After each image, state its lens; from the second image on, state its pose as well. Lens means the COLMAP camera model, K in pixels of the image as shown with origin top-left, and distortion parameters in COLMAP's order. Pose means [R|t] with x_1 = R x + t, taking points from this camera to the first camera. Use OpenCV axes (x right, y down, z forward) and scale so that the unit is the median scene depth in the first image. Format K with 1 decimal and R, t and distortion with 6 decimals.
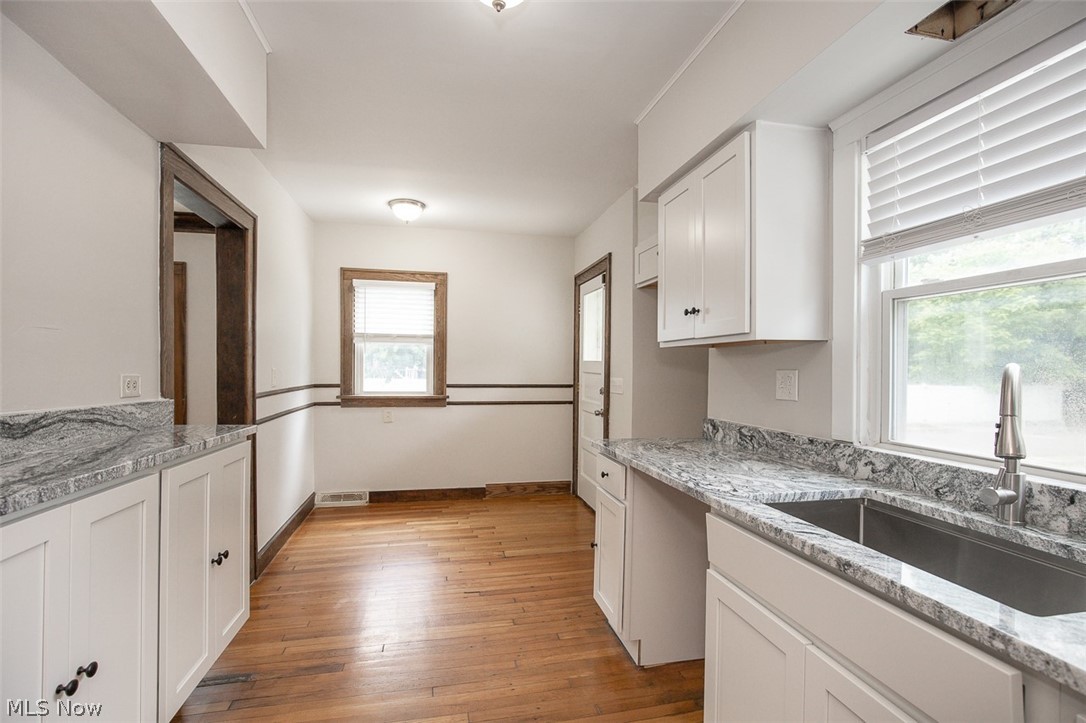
lens RADIAL K [[499.9, 0, 545.9], [0, 499.9, 386.2], [0, 0, 1]] dist [-0.010063, 0.001905]
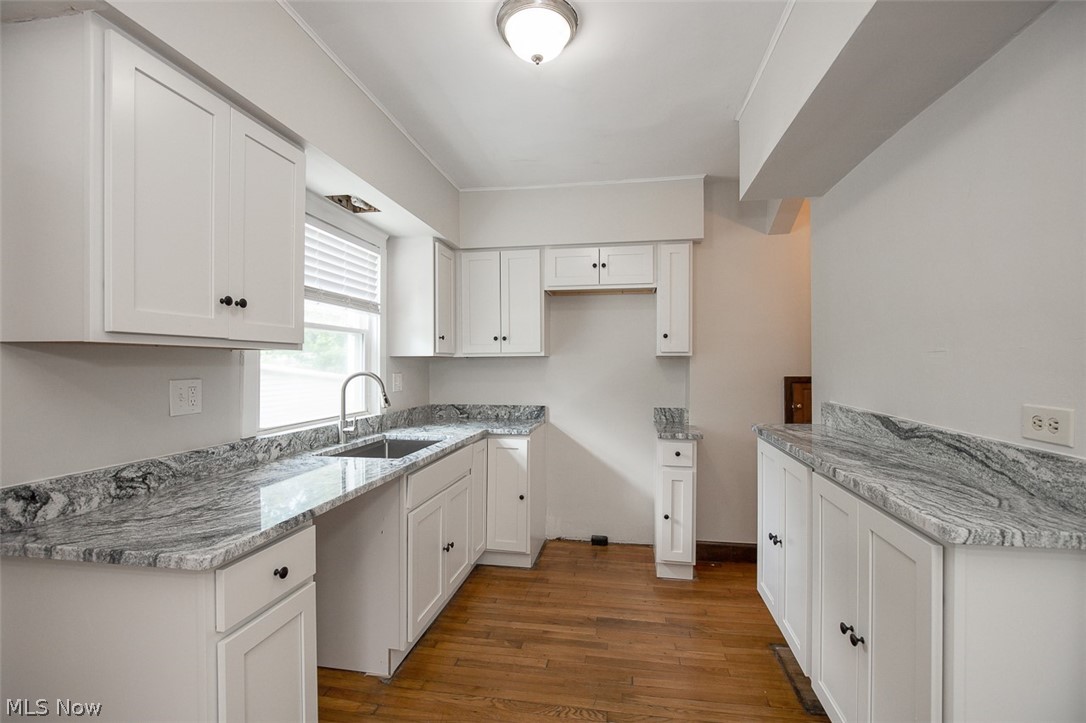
lens RADIAL K [[499.9, 0, 543.7], [0, 499.9, 363.3], [0, 0, 1]] dist [-0.010063, 0.001905]
pose [[-0.929808, -0.009917, 0.367913, -0.456750], [0.002984, 0.999401, 0.034480, -0.099039], [-0.368034, 0.033158, -0.929221, 1.764250]]
